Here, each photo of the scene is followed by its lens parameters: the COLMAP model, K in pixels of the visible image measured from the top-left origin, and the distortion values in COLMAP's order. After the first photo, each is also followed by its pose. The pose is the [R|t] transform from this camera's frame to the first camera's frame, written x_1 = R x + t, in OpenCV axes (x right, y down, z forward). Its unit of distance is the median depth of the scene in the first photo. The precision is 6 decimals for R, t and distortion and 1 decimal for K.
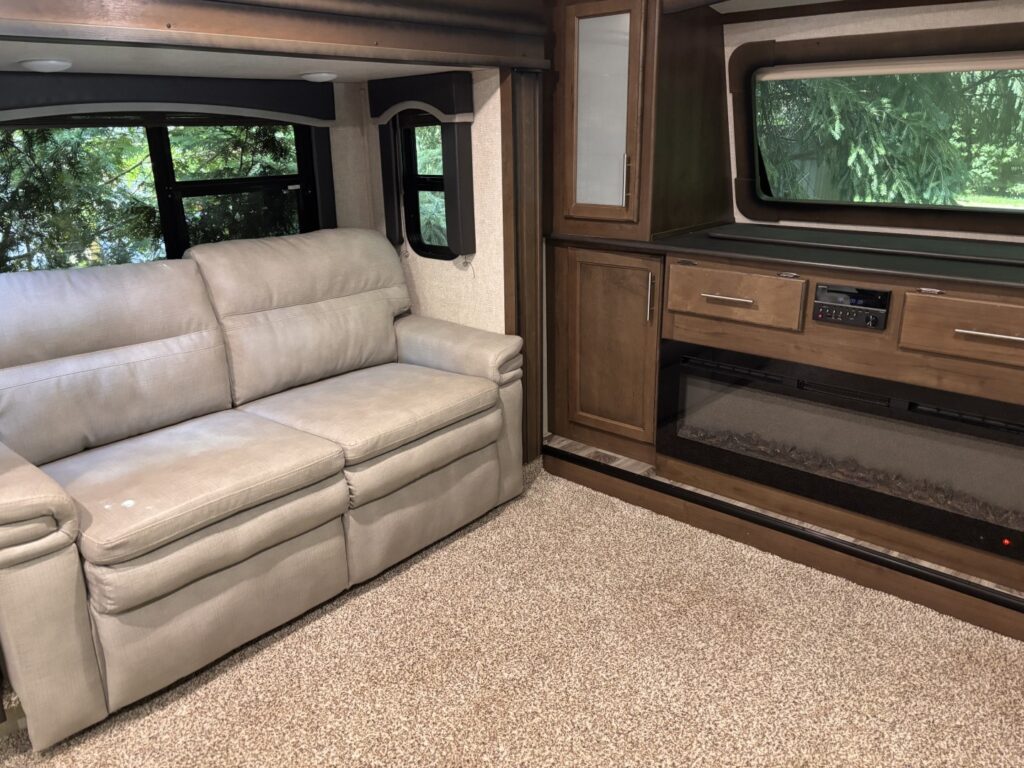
lens RADIAL K [[770.1, 0, 494.0], [0, 770.1, 382.7], [0, 0, 1]] dist [0.050671, -0.052415]
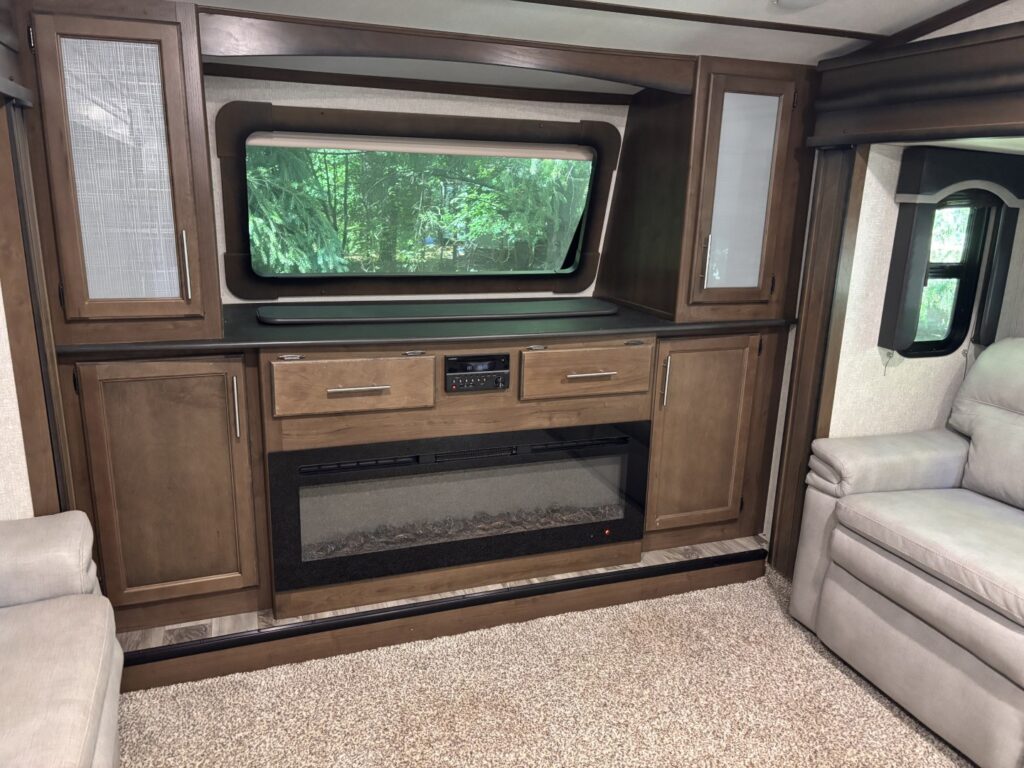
lens RADIAL K [[779.5, 0, 515.0], [0, 779.5, 388.7], [0, 0, 1]] dist [0.048344, -0.062627]
pose [[0.454443, -0.194667, 0.869245, -0.371734], [0.247836, 0.964930, 0.086526, -0.132938], [-0.855604, 0.176109, 0.486751, 0.382686]]
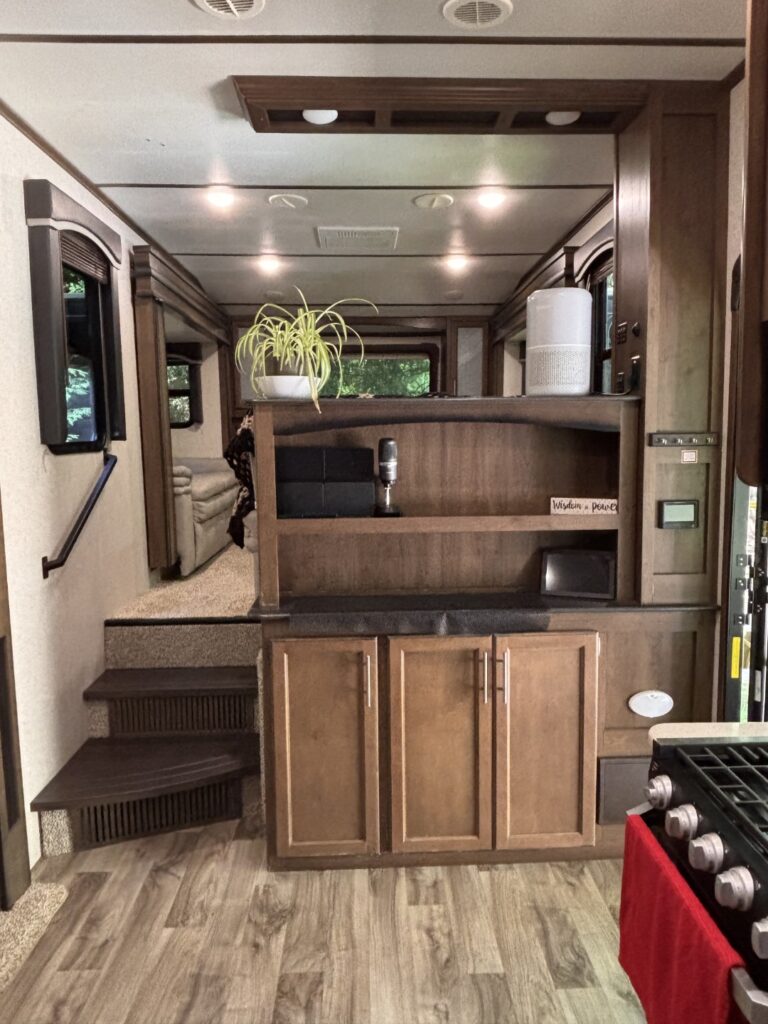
lens RADIAL K [[723.1, 0, 384.0], [0, 723.1, 512.0], [0, 0, 1]] dist [-0.012174, -0.004969]
pose [[0.714716, -0.054667, 0.697275, -1.163340], [0.216963, 0.965090, -0.146725, 0.504706], [-0.664912, 0.256149, 0.701627, -0.712970]]
